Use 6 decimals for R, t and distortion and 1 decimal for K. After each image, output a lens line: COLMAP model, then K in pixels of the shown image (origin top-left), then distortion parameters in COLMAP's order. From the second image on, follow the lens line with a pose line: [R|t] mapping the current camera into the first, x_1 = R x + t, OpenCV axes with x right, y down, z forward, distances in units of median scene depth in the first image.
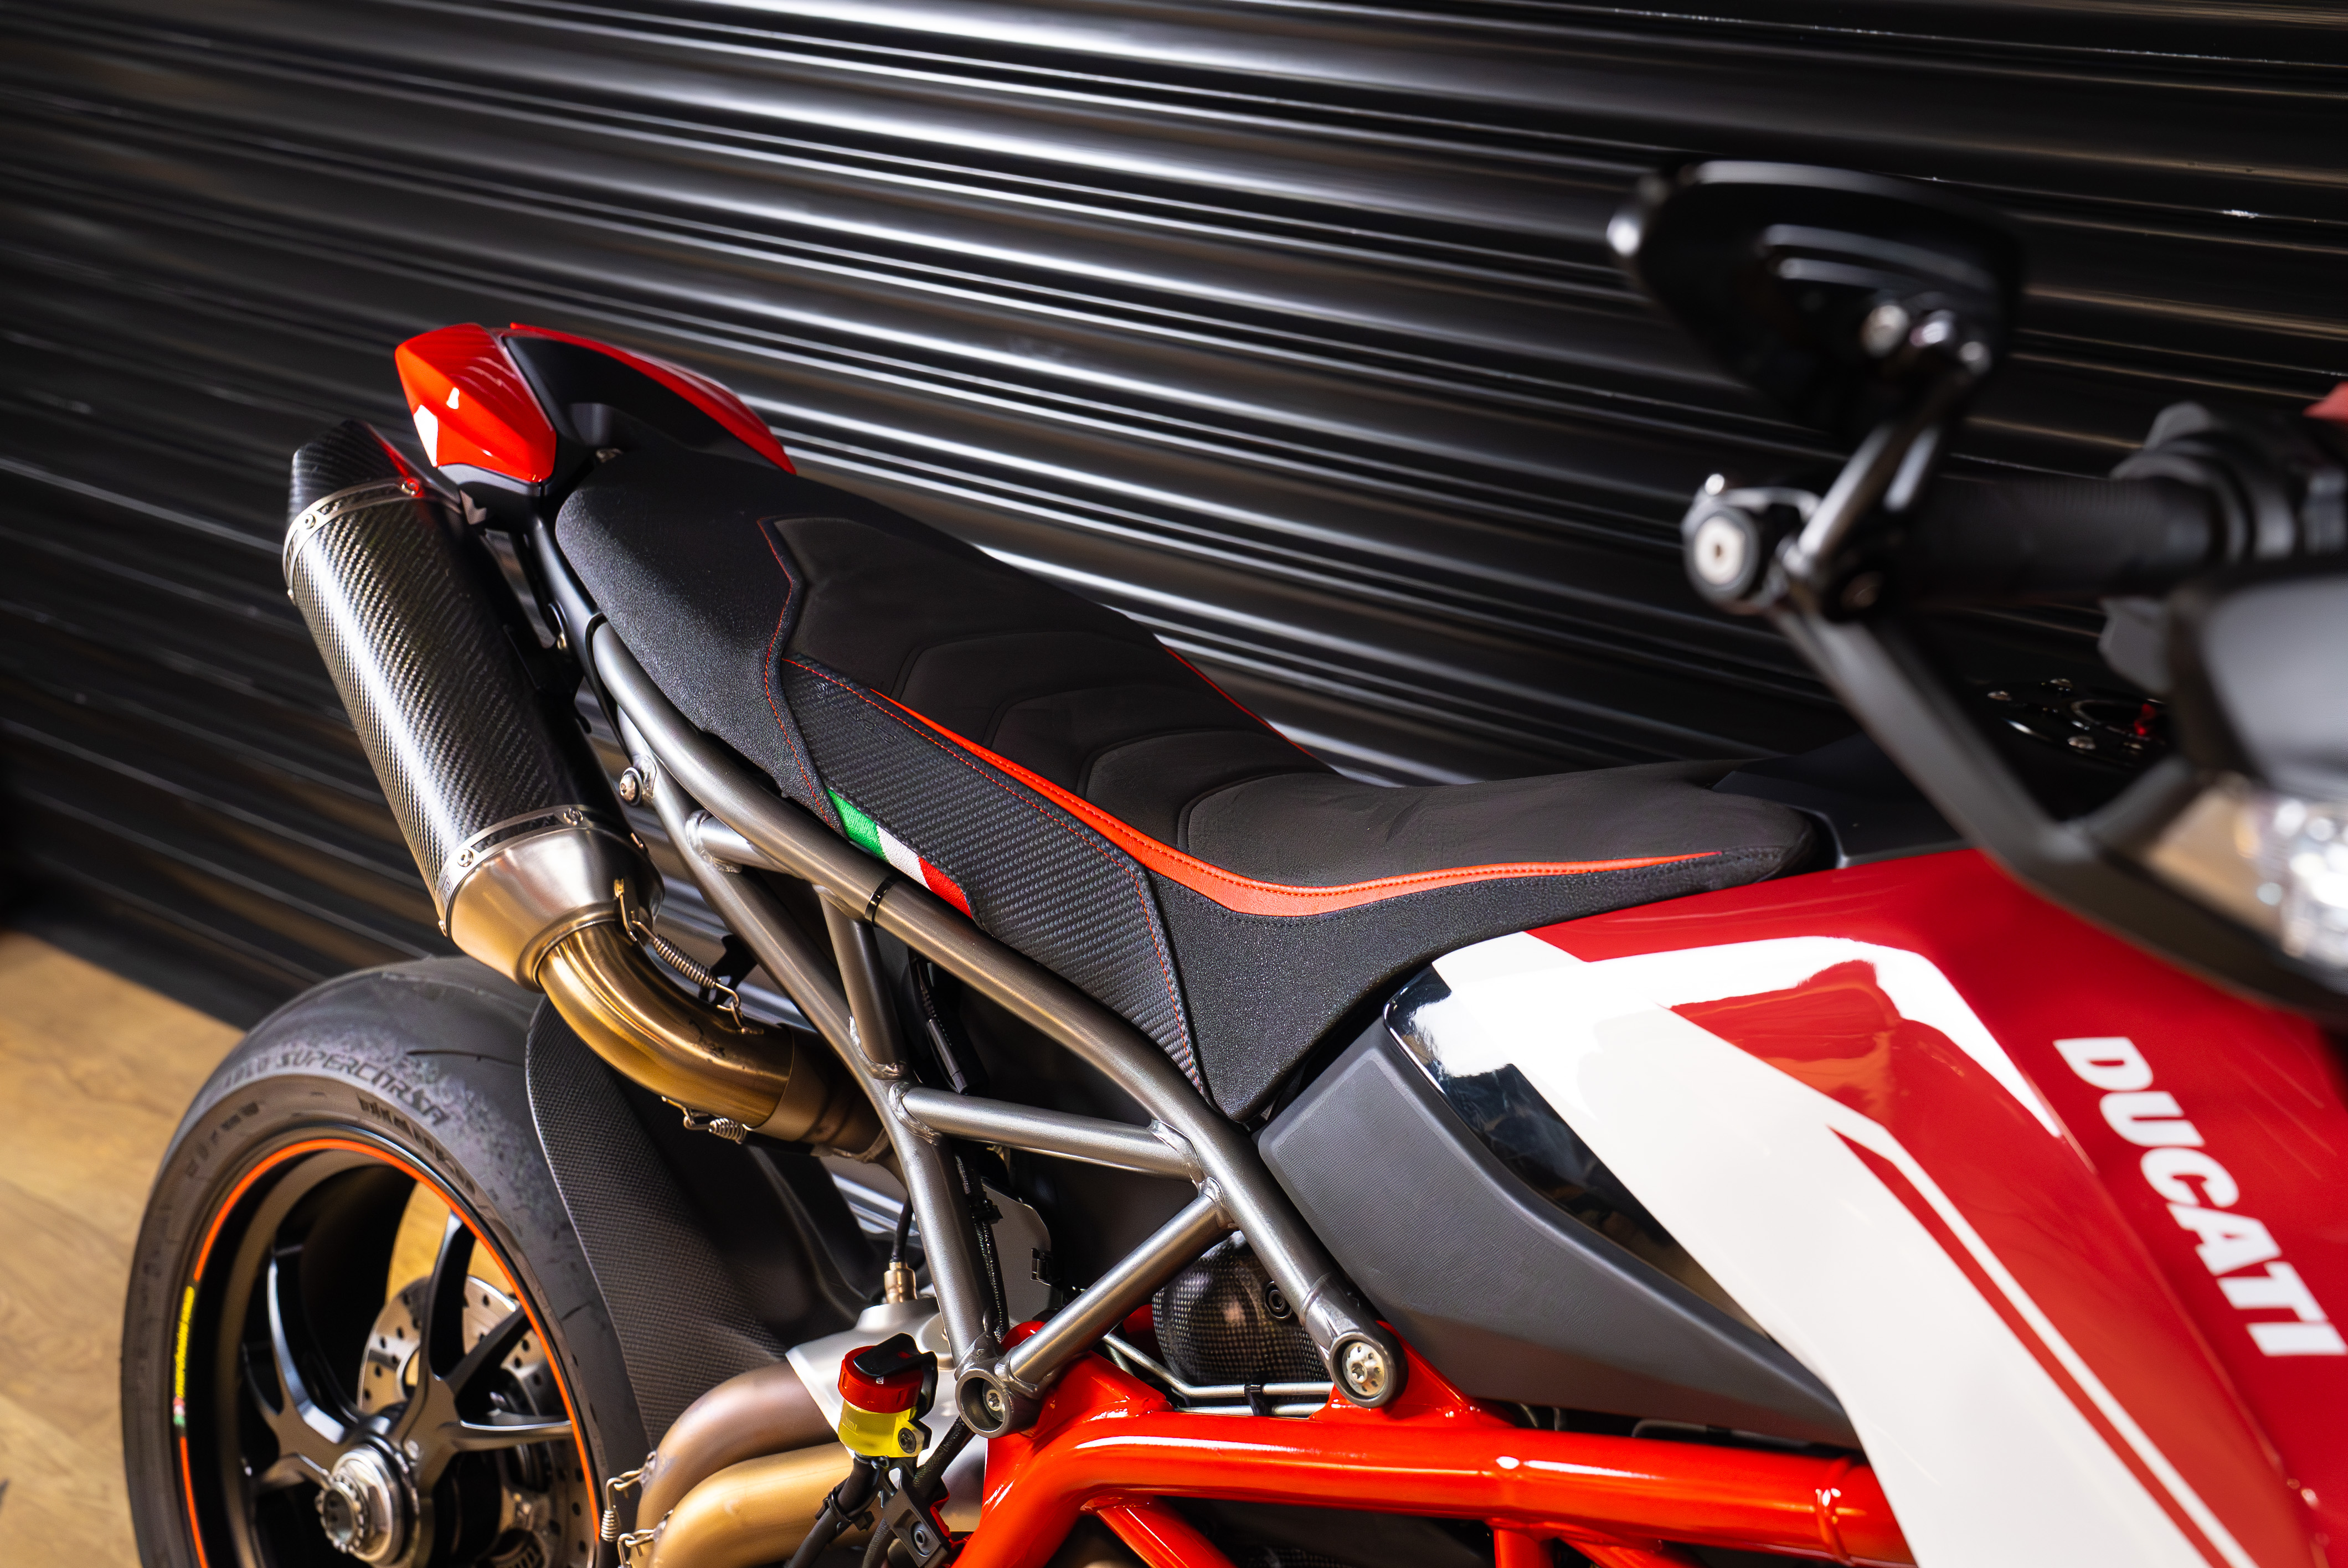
lens RADIAL K [[2958.5, 0, 1172.3], [0, 2958.5, 776.1], [0, 0, 1]] dist [0.018888, 0.000000]
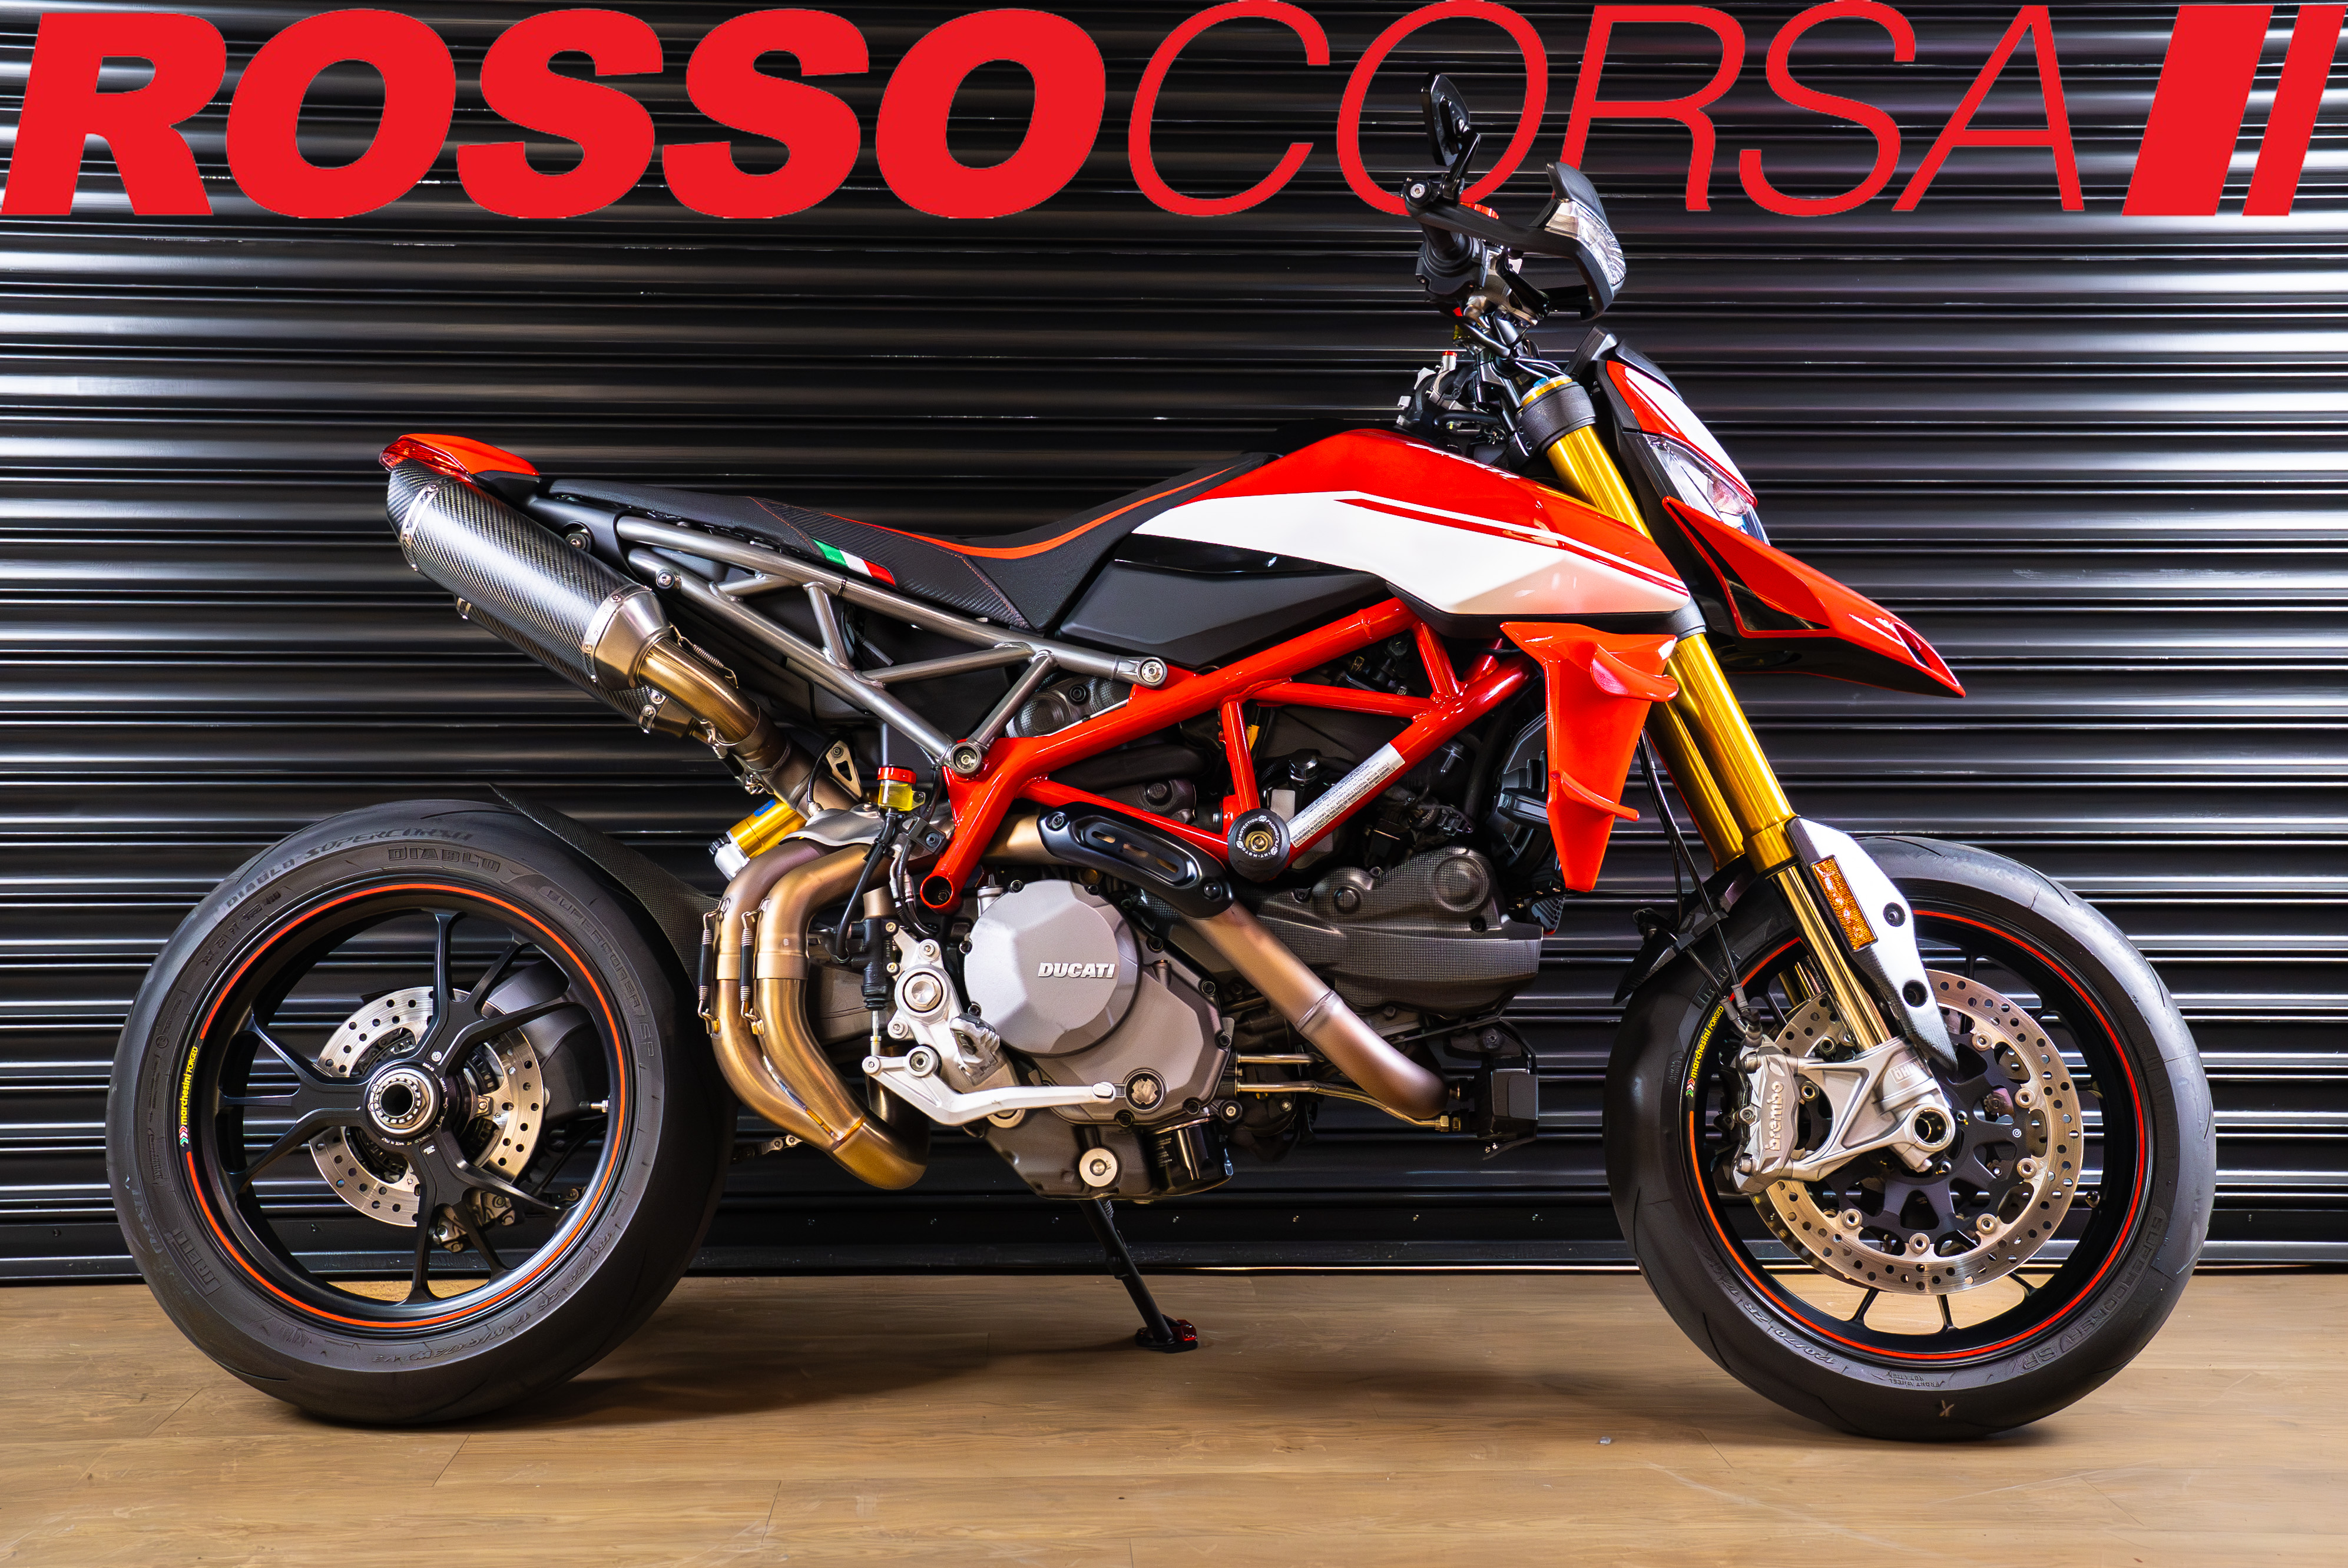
lens RADIAL K [[2733.8, 0, 1157.9], [0, 2733.8, 743.4], [0, 0, 1]] dist [0.061789, 0.000000]
pose [[0.758356, 0.002698, 0.651835, -1.125995], [0.247364, 0.923999, -0.291612, 0.723397], [-0.603082, 0.382386, 0.700053, -0.490610]]
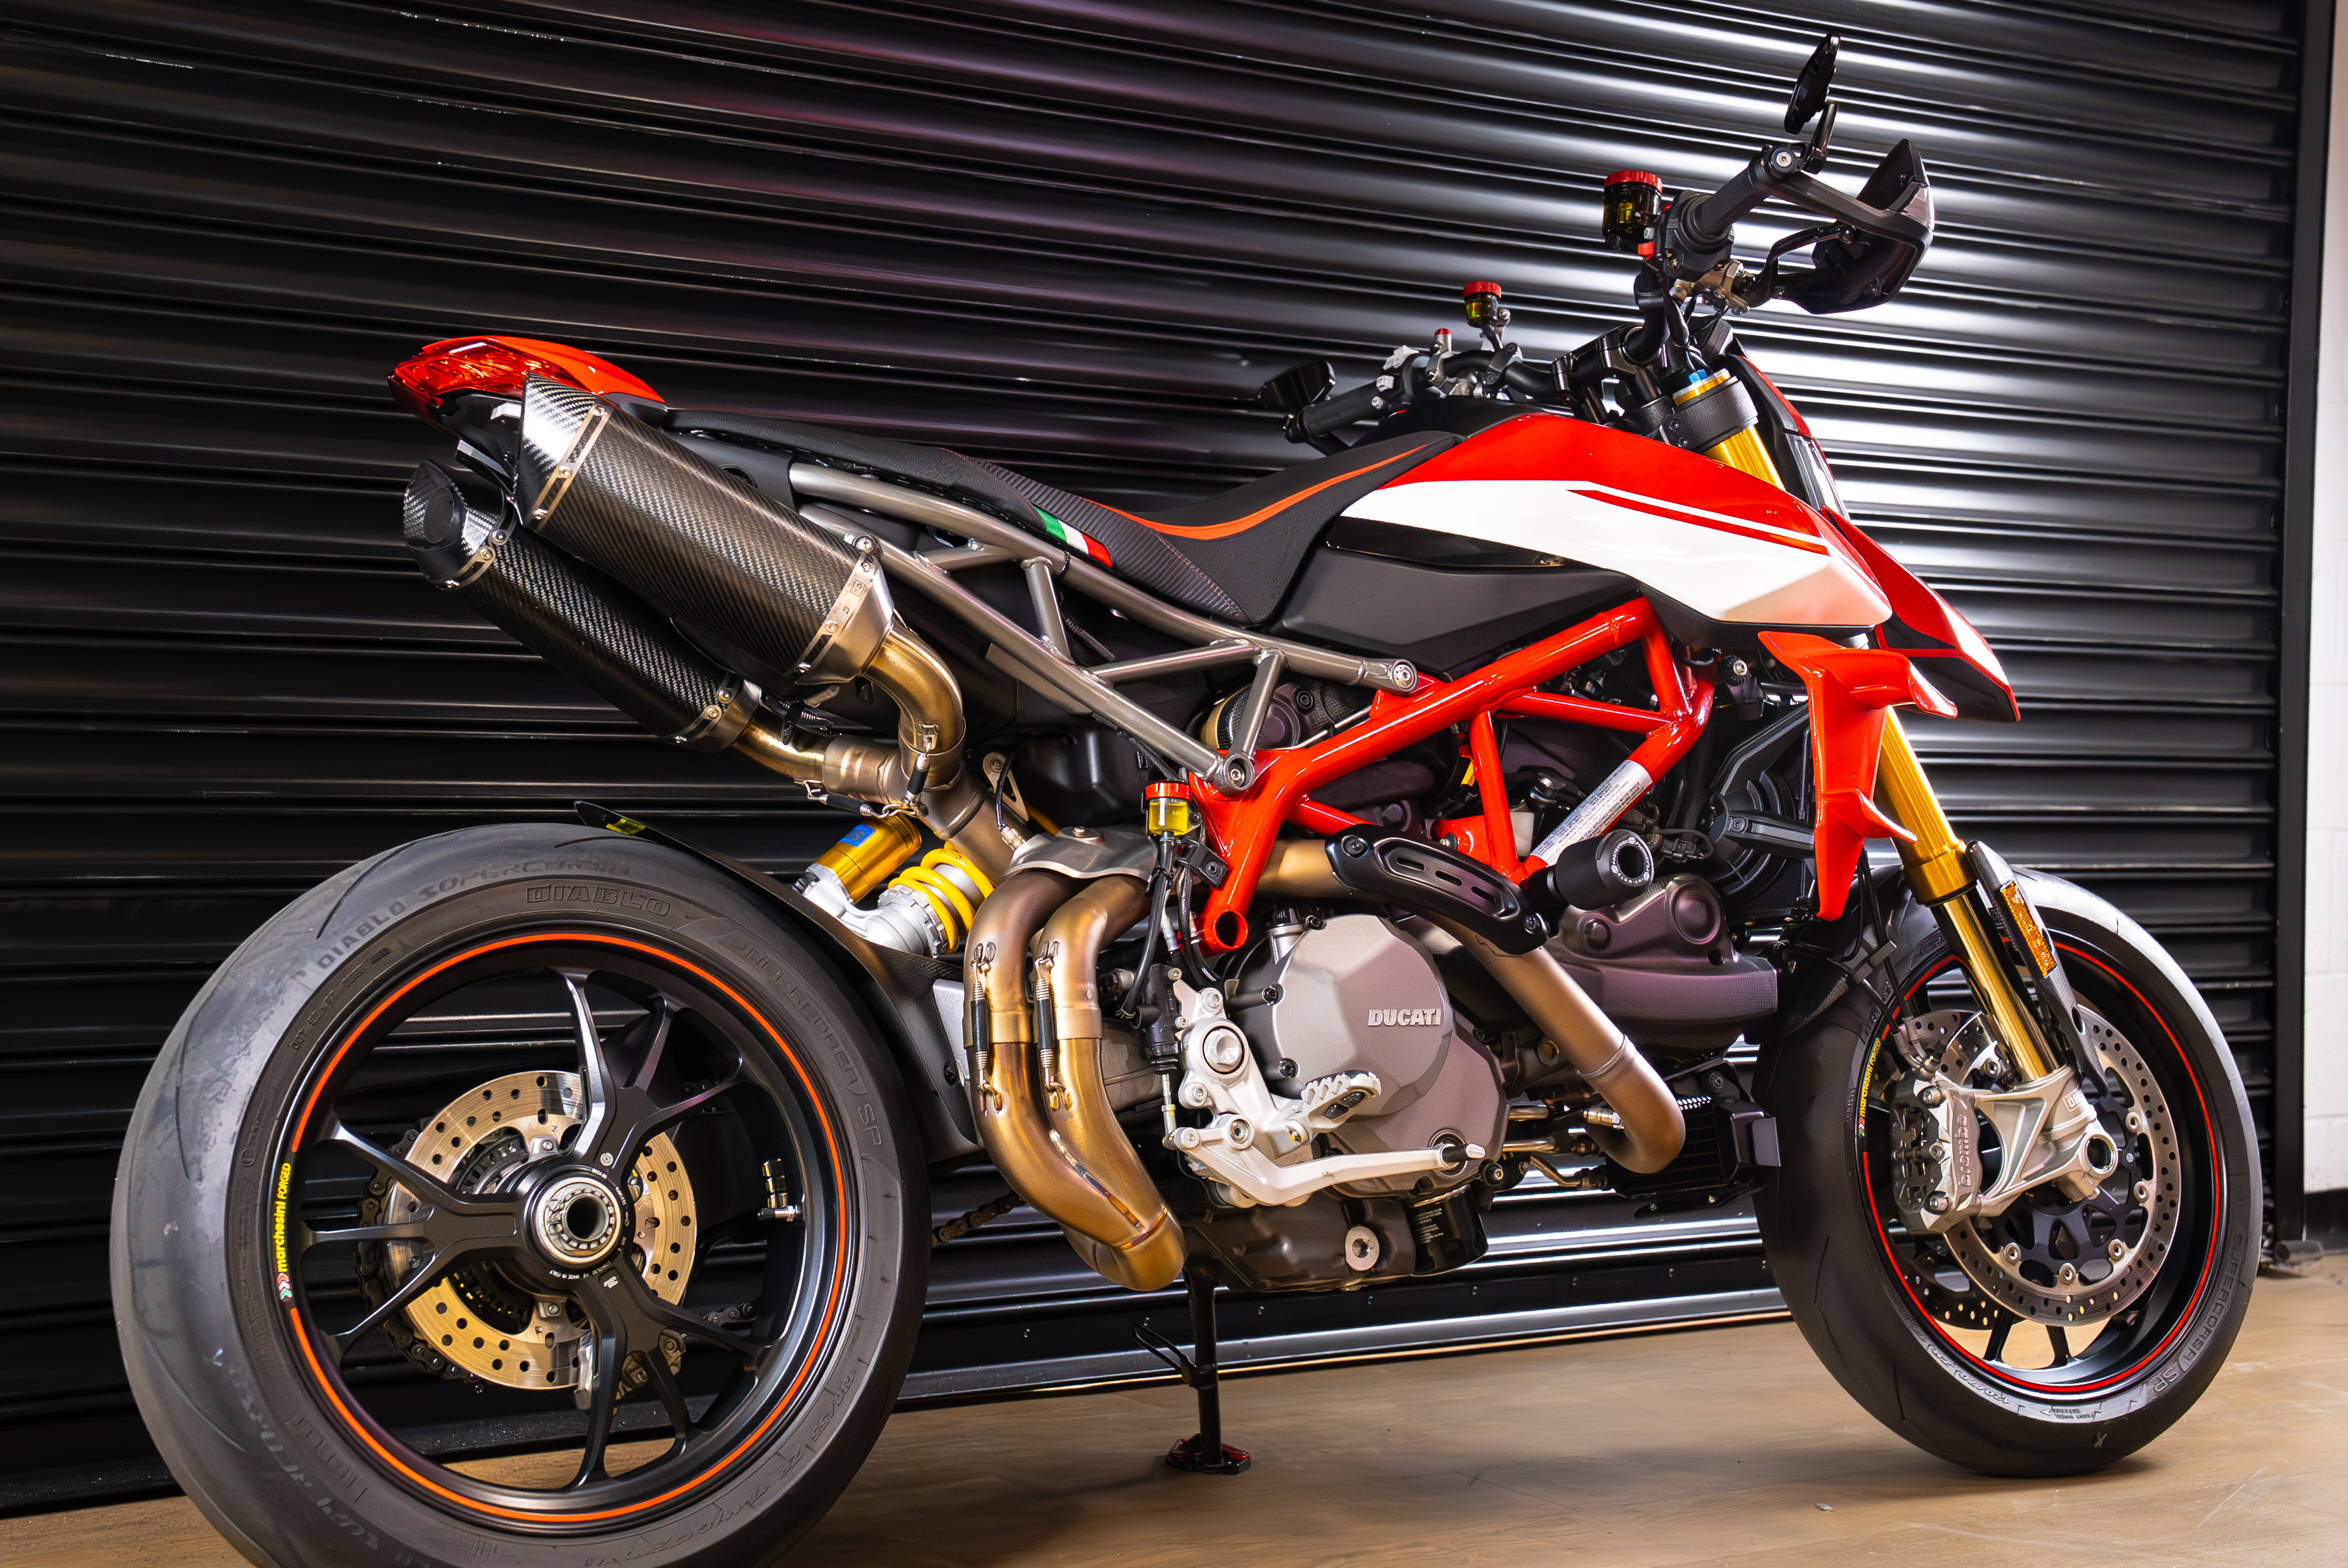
lens RADIAL K [[3316.1, 0, 1163.5], [0, 3316.1, 775.8], [0, 0, 1]] dist [0.136052, 0.000000]
pose [[0.315394, 0.013826, 0.948860, -1.811804], [0.357353, 0.924558, -0.132254, 0.408249], [-0.879105, 0.380790, 0.286659, 0.354275]]
